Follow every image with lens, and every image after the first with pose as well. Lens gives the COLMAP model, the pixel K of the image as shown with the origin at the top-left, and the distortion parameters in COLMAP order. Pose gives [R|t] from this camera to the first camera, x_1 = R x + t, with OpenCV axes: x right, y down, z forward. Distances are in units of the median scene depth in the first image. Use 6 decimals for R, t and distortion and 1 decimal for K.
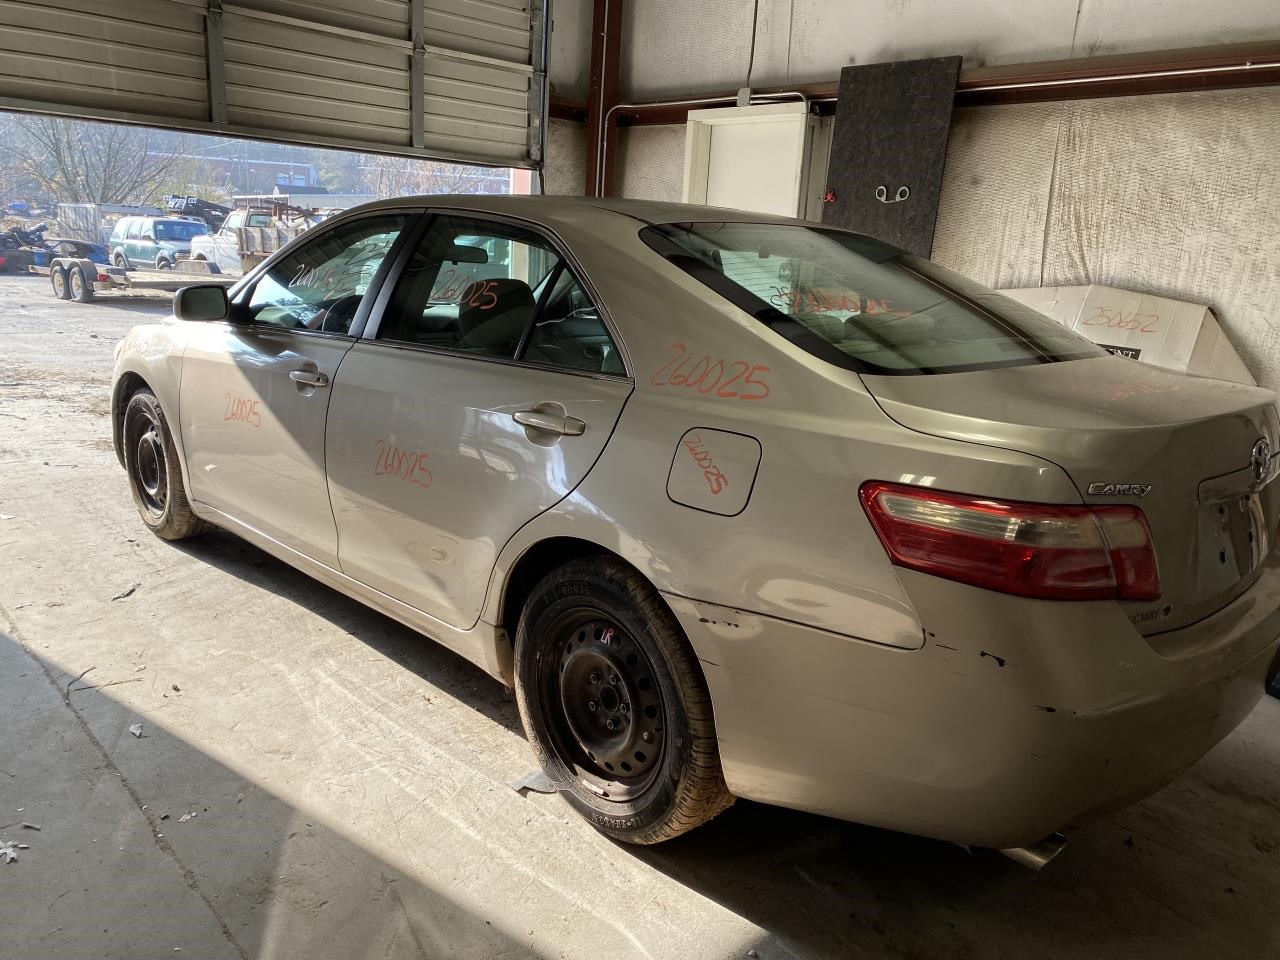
lens RADIAL K [[981.0, 0, 640.2], [0, 981.0, 494.6], [0, 0, 1]] dist [0.026052, 0.003595]
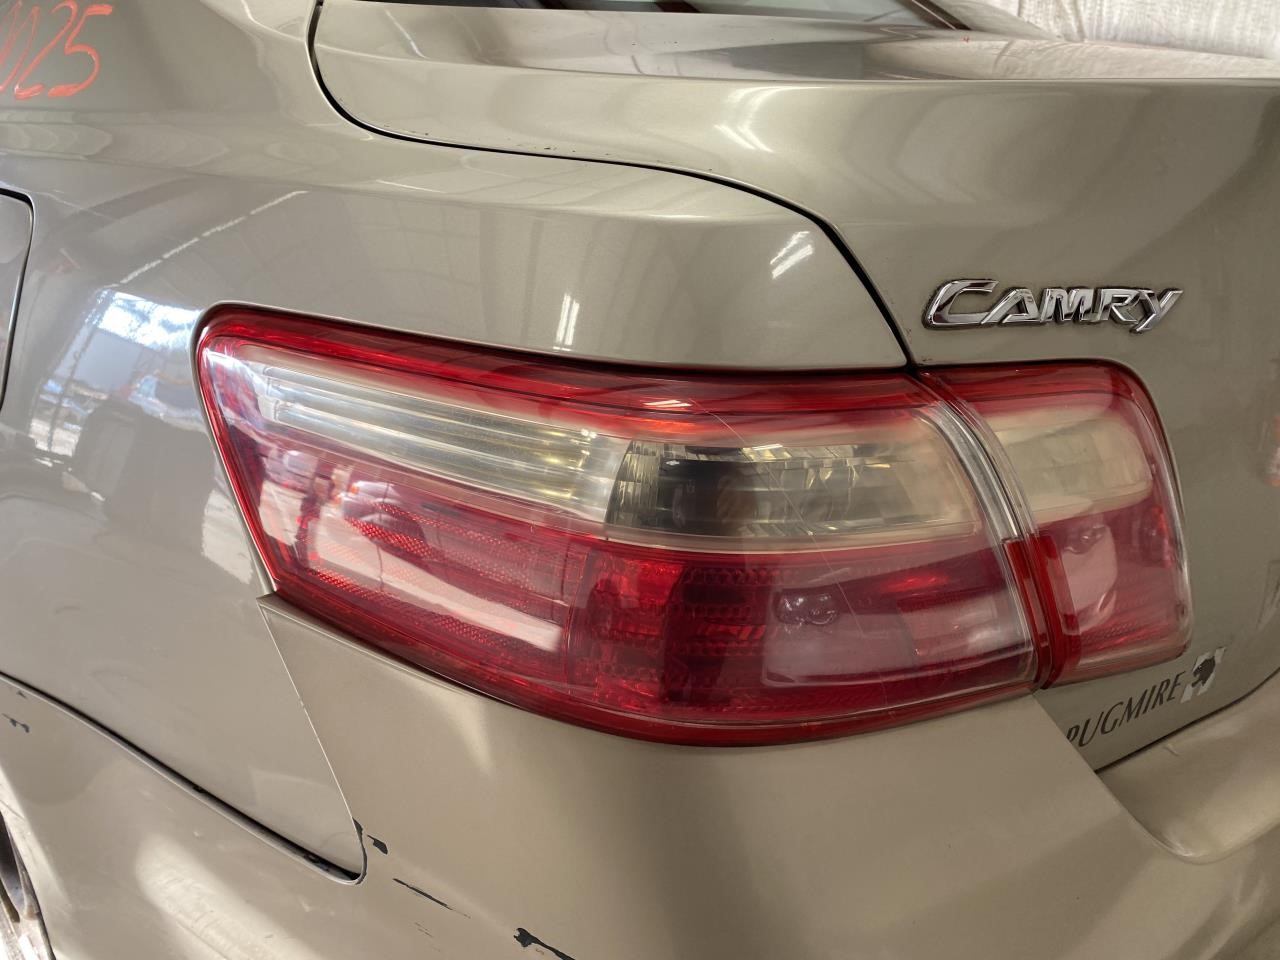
lens RADIAL K [[985.4, 0, 608.1], [0, 985.4, 478.6], [0, 0, 1]] dist [0.030226, -0.002060]
pose [[0.999278, -0.027281, -0.026462, 0.111411], [0.030290, 0.992197, 0.120943, 0.001504], [0.022956, -0.121657, 0.992307, 0.218131]]
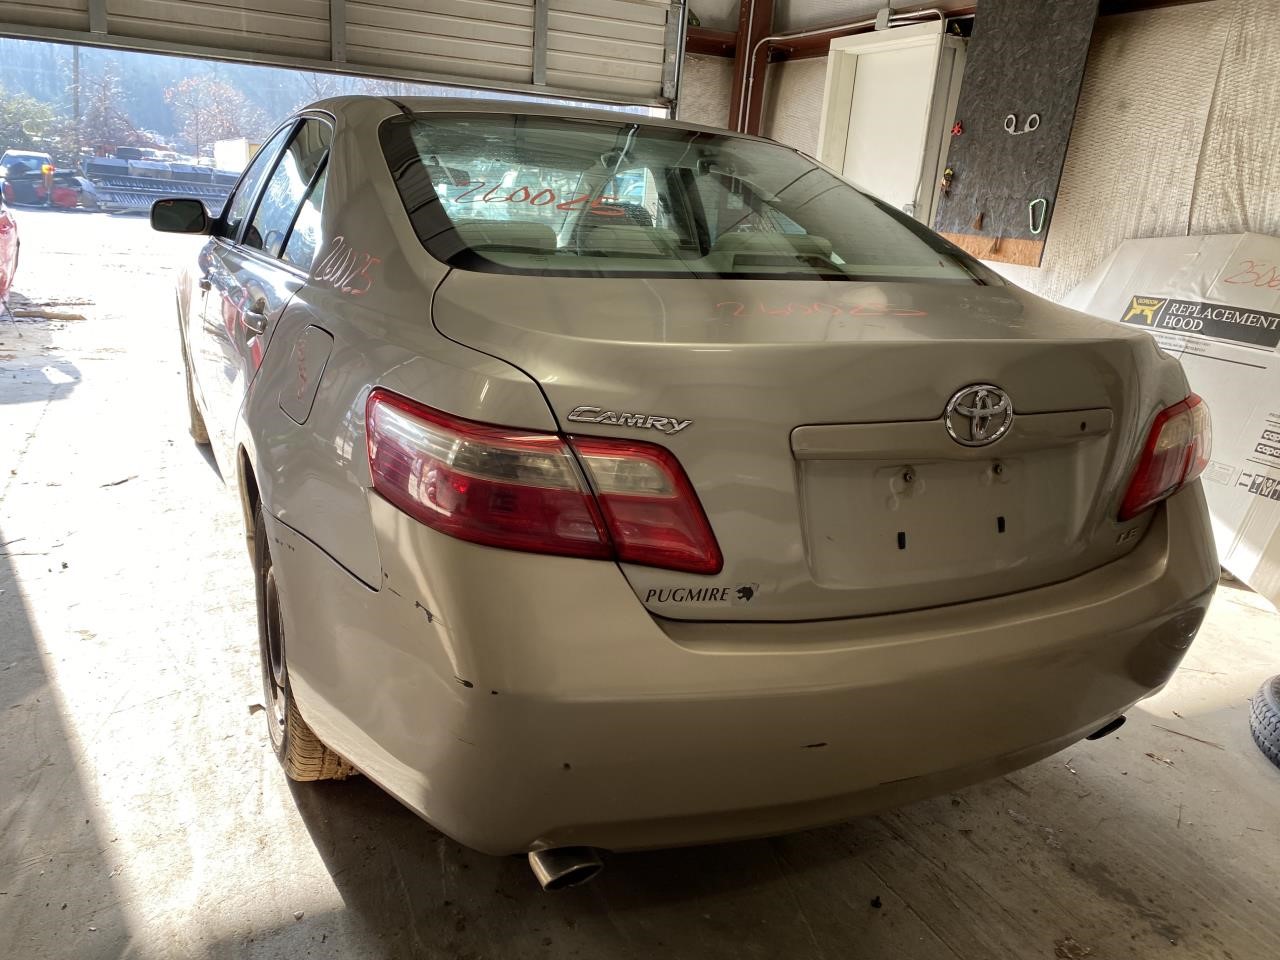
lens RADIAL K [[985.4, 0, 608.1], [0, 985.4, 478.6], [0, 0, 1]] dist [0.030226, -0.002060]
pose [[0.945614, 0.103121, -0.308512, 0.215569], [-0.098092, 0.994669, 0.031809, 0.005210], [0.310148, 0.000183, 0.950688, 0.080199]]
